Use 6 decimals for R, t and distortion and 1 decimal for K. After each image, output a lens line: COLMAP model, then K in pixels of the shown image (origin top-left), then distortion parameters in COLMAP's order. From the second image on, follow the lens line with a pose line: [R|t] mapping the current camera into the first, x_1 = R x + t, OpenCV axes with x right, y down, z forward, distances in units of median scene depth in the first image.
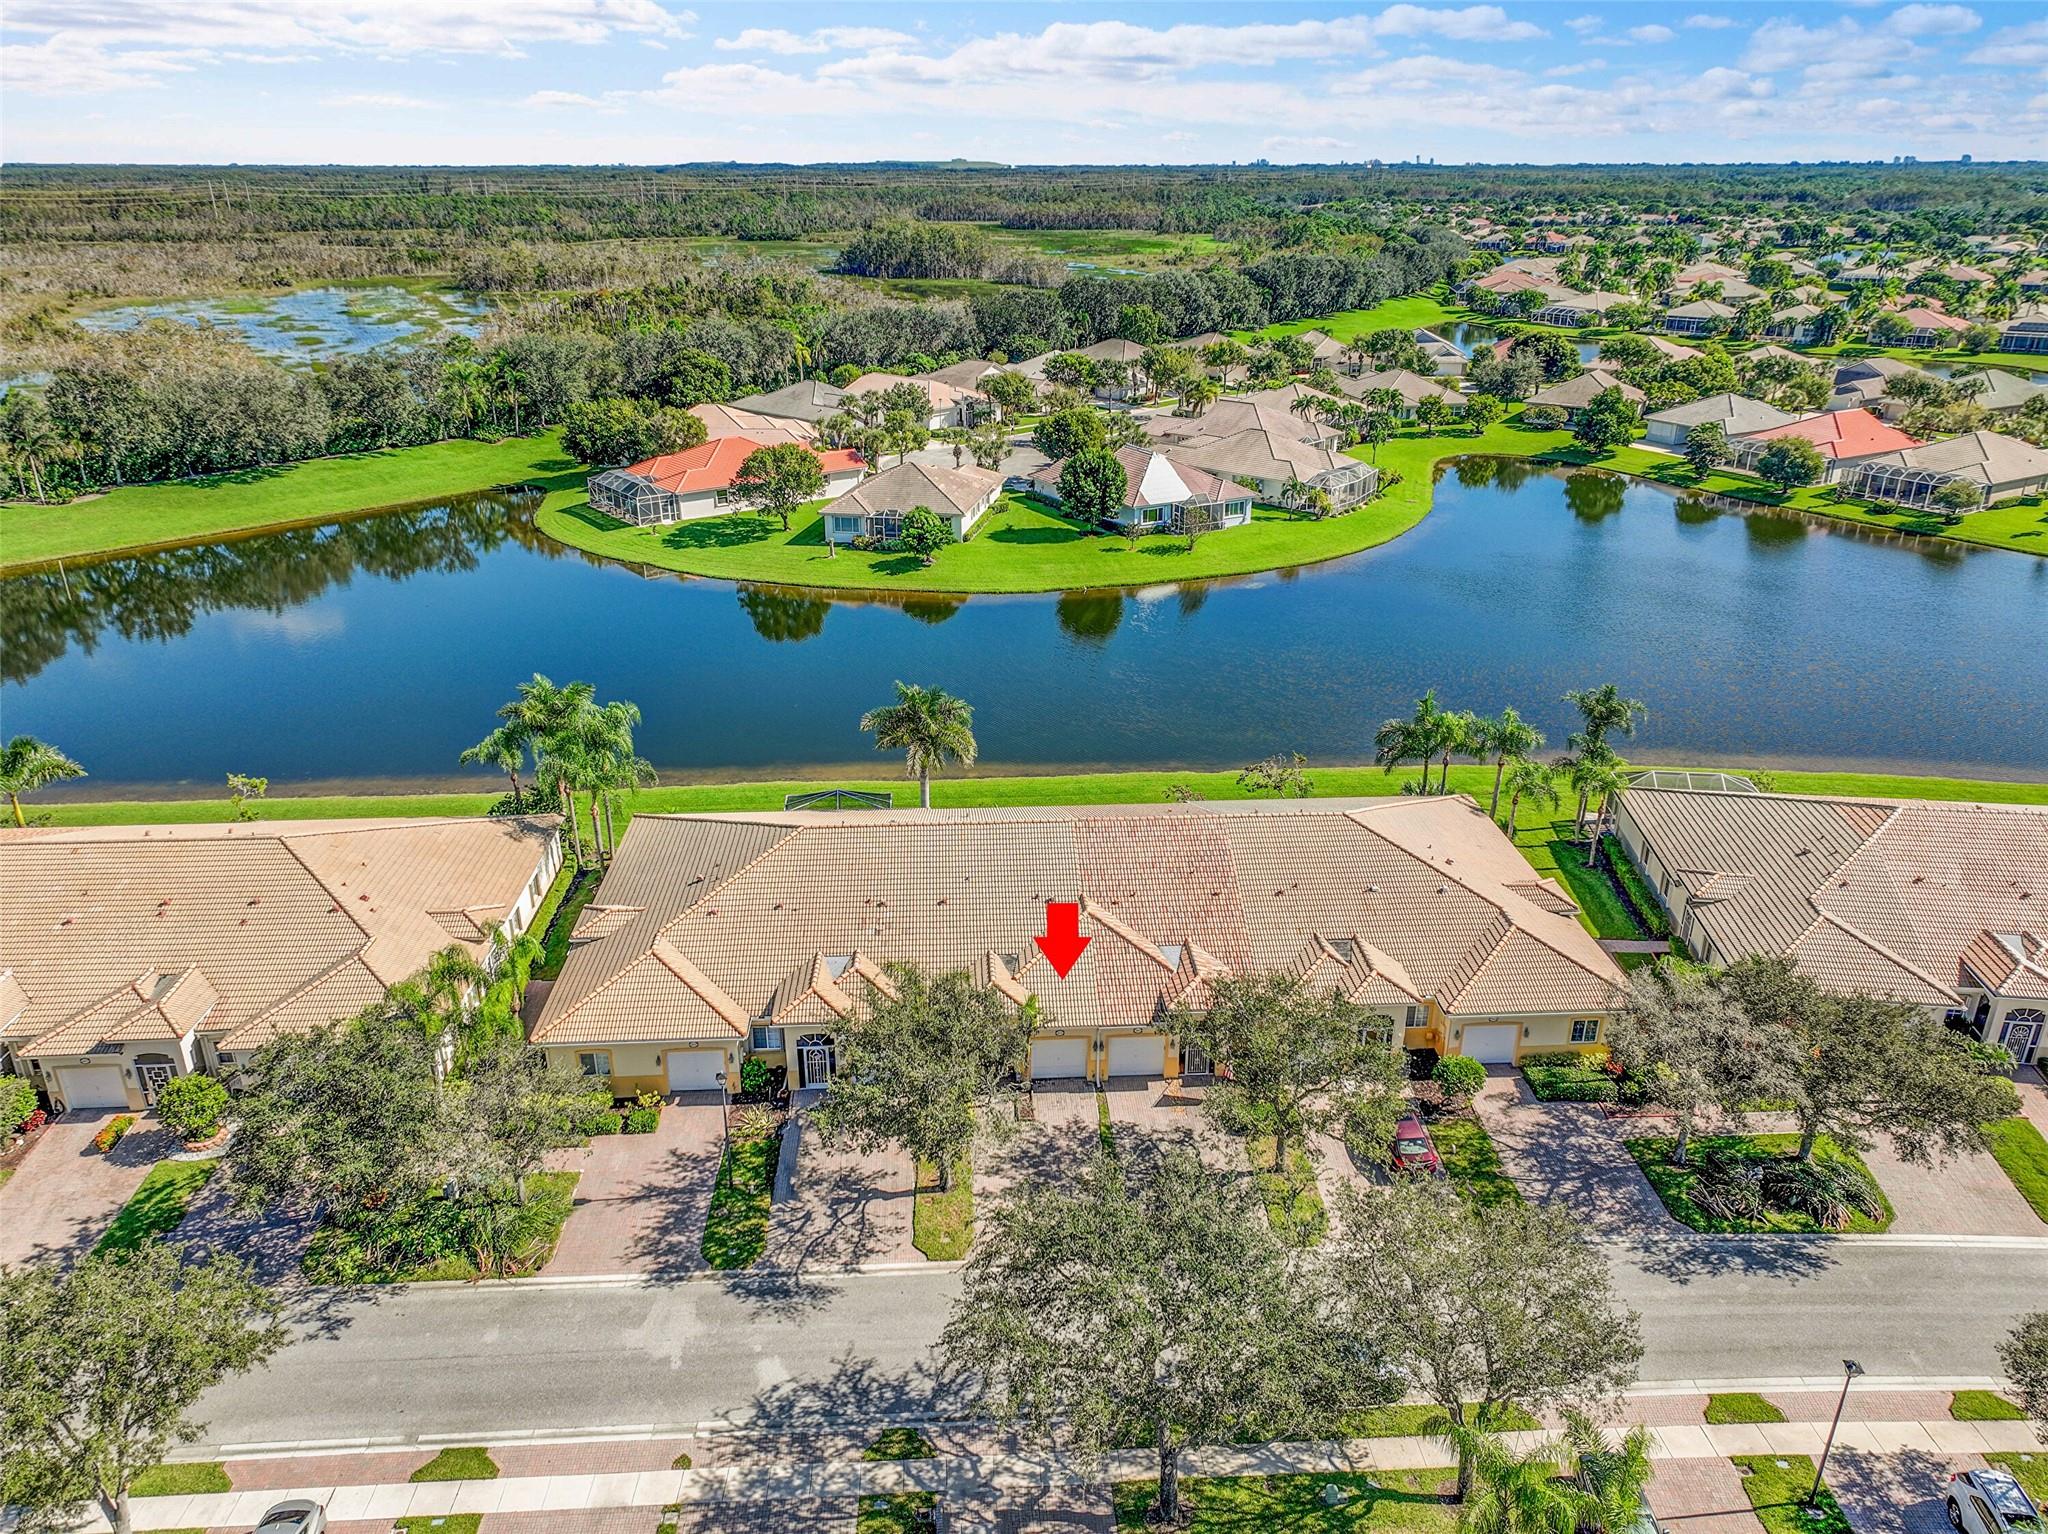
lens RADIAL K [[1427.7, 0, 1023.1], [0, 1427.7, 768.1], [0, 0, 1]] dist [0.005848, 0.007349]
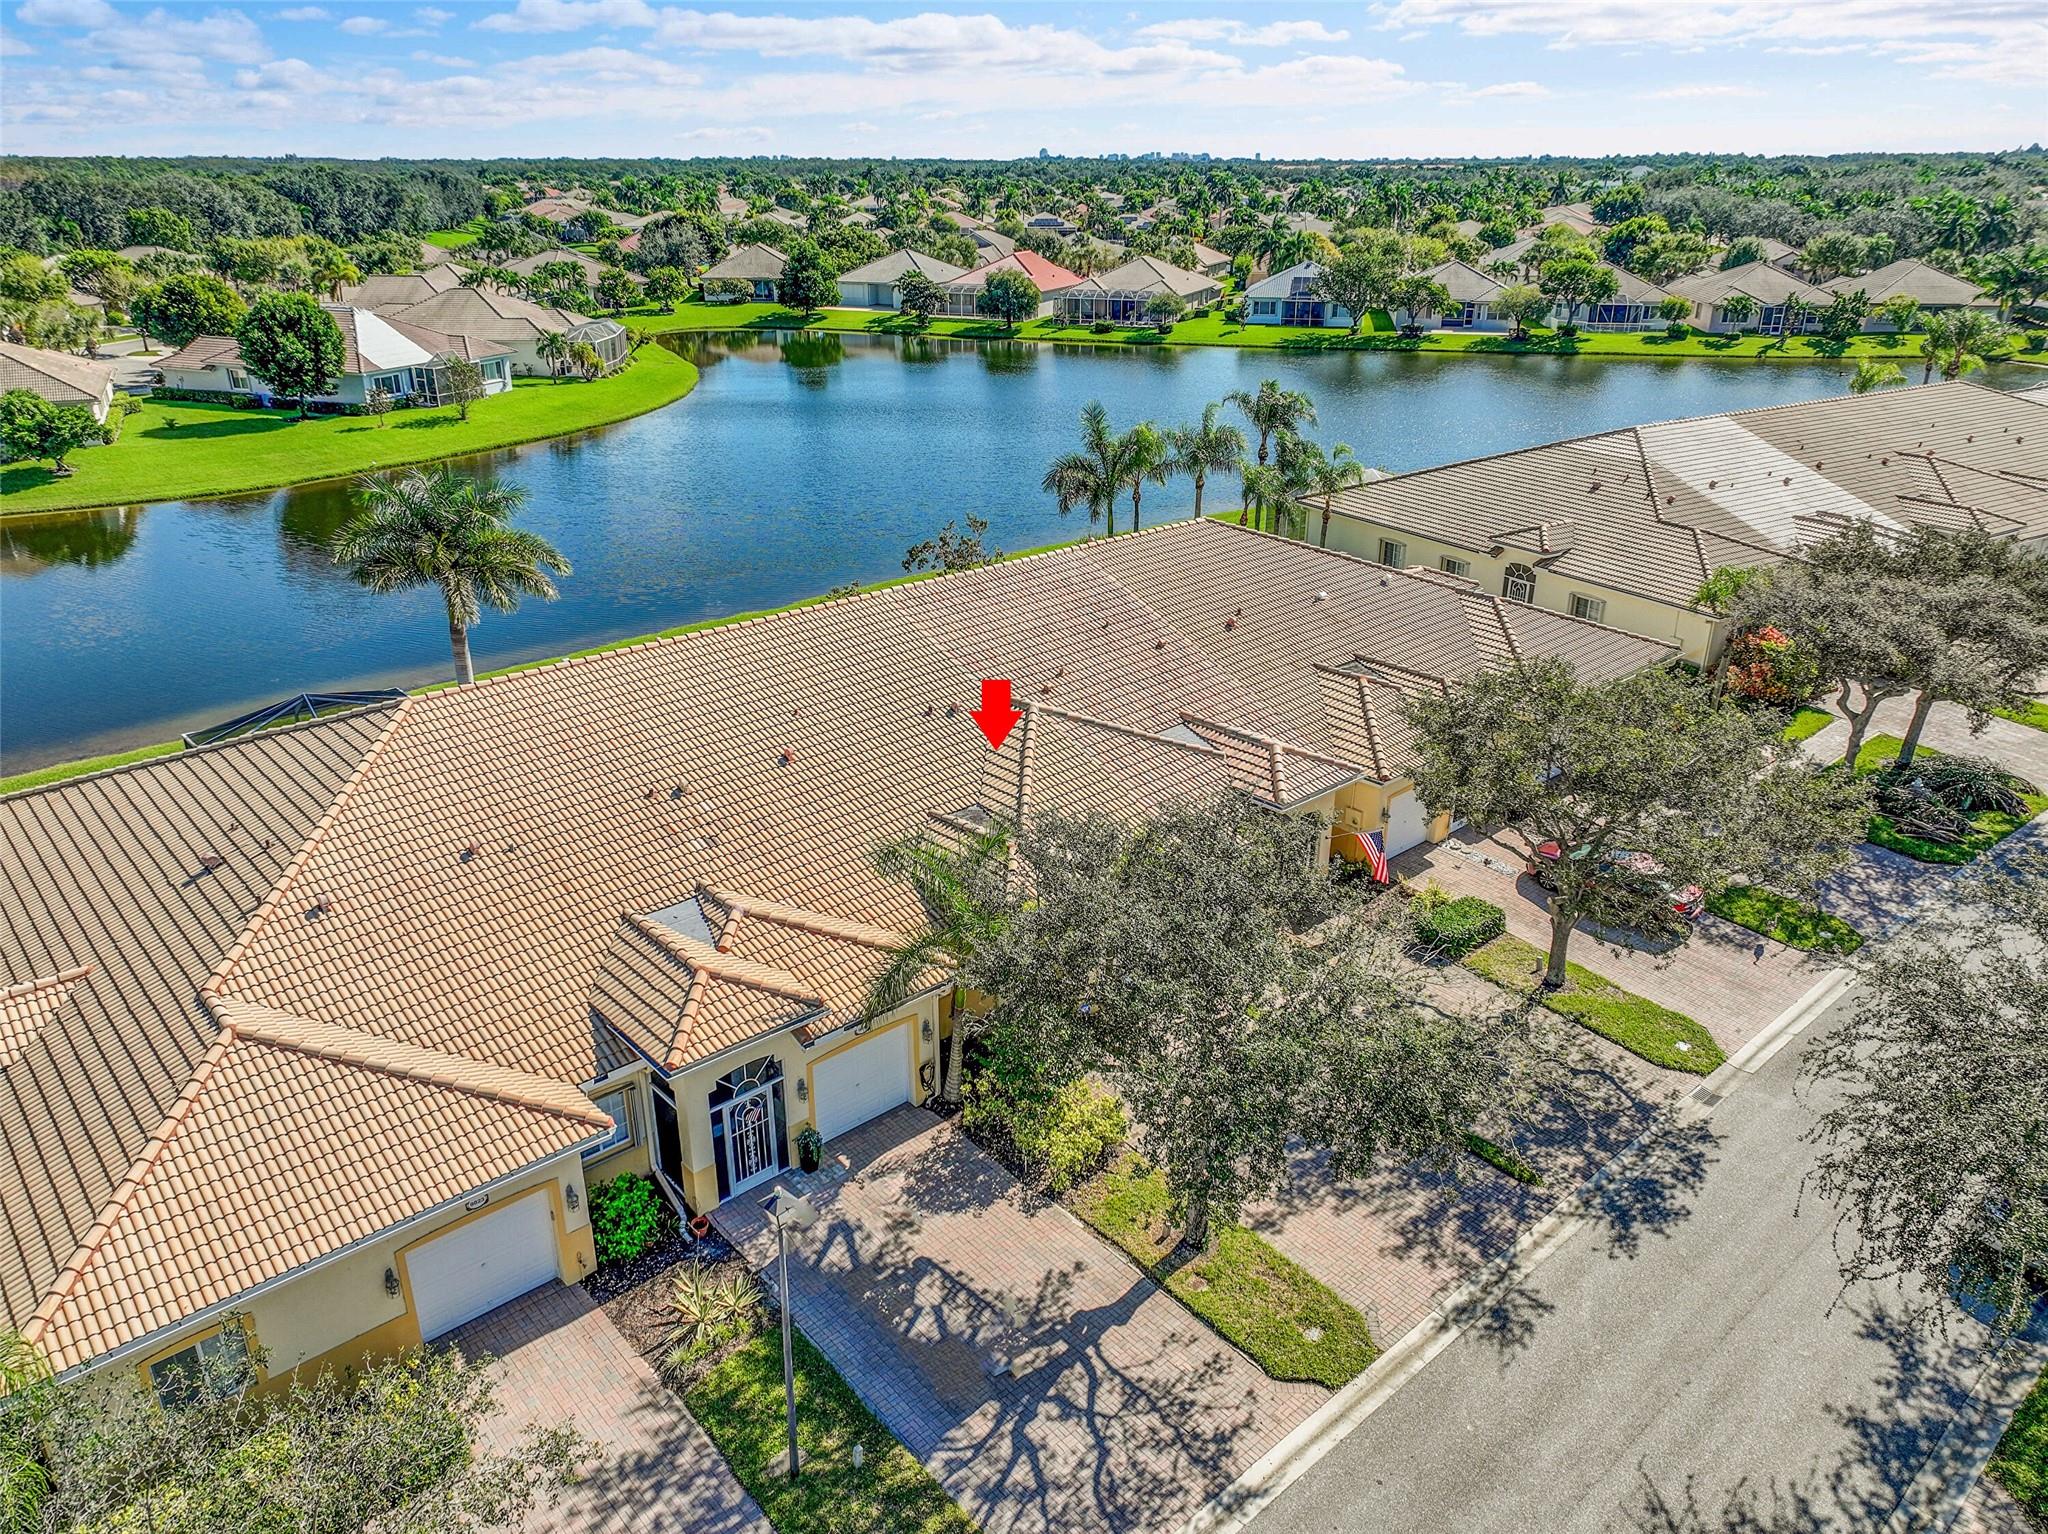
lens RADIAL K [[1427.7, 0, 1023.5], [0, 1427.7, 762.7], [0, 0, 1]] dist [0.005848, 0.007349]
pose [[0.785935, -0.238244, 0.570566, -0.121866], [0.237393, 0.968331, 0.077332, 0.032903], [-0.570920, 0.074671, 0.817603, 0.232797]]
